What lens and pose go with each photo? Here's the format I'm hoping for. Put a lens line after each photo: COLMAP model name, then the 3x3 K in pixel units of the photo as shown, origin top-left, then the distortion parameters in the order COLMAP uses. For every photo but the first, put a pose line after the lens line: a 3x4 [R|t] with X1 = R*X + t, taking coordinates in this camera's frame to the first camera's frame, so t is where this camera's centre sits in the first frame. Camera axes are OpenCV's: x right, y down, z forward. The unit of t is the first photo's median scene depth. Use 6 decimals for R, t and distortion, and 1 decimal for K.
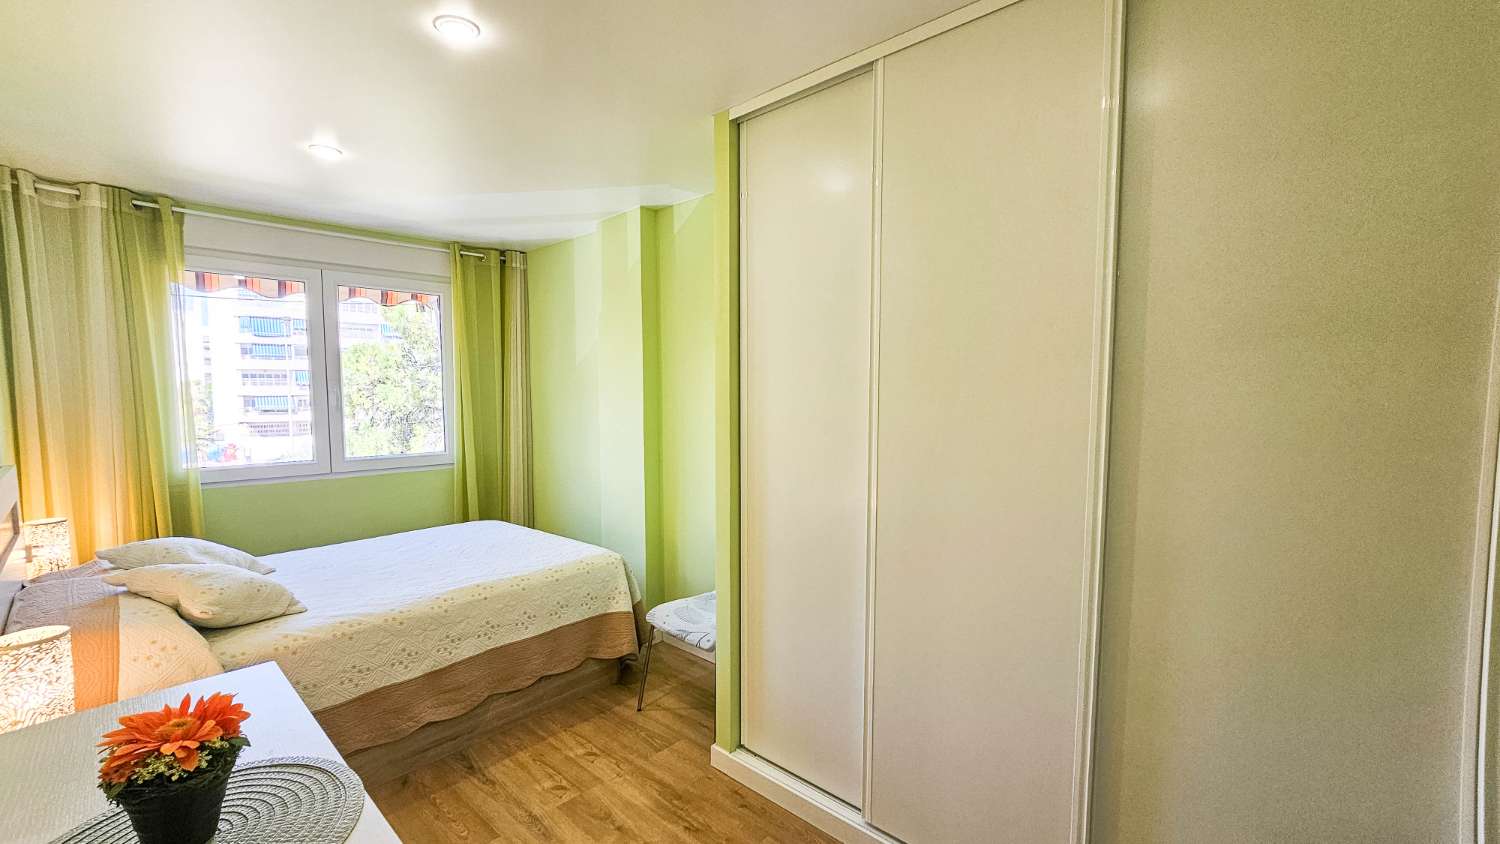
lens RADIAL K [[621.3, 0, 739.0], [0, 621.3, 425.0], [0, 0, 1]] dist [-0.003766, 0.007311]
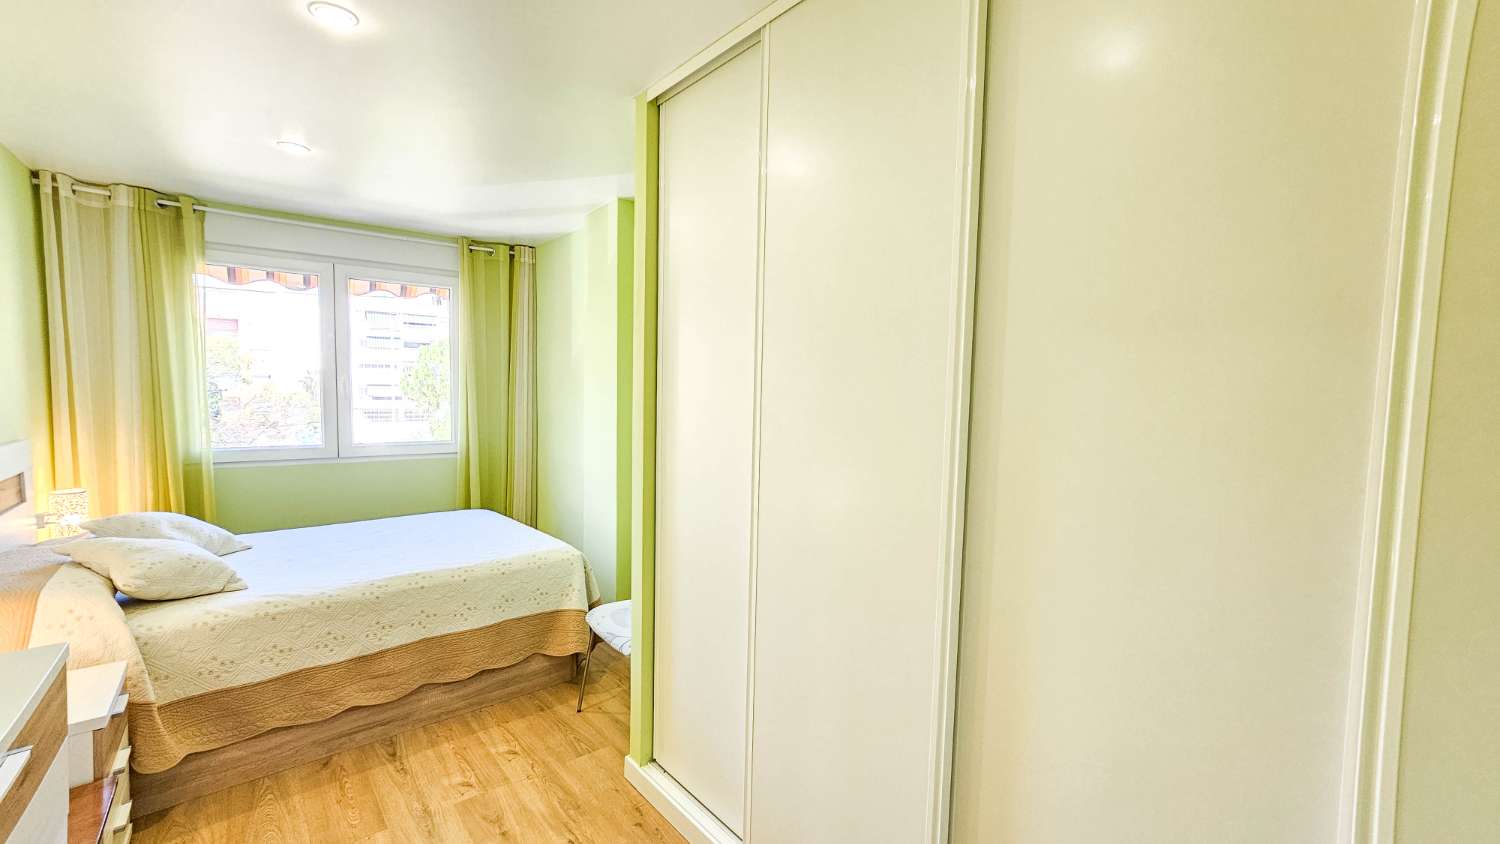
lens RADIAL K [[621.3, 0, 750.2], [0, 621.3, 423.4], [0, 0, 1]] dist [-0.003766, 0.007311]
pose [[0.991134, 0.030112, -0.129411, 0.220586], [-0.030040, 0.999546, 0.002509, -0.005120], [0.129428, 0.001401, 0.991588, 0.063135]]
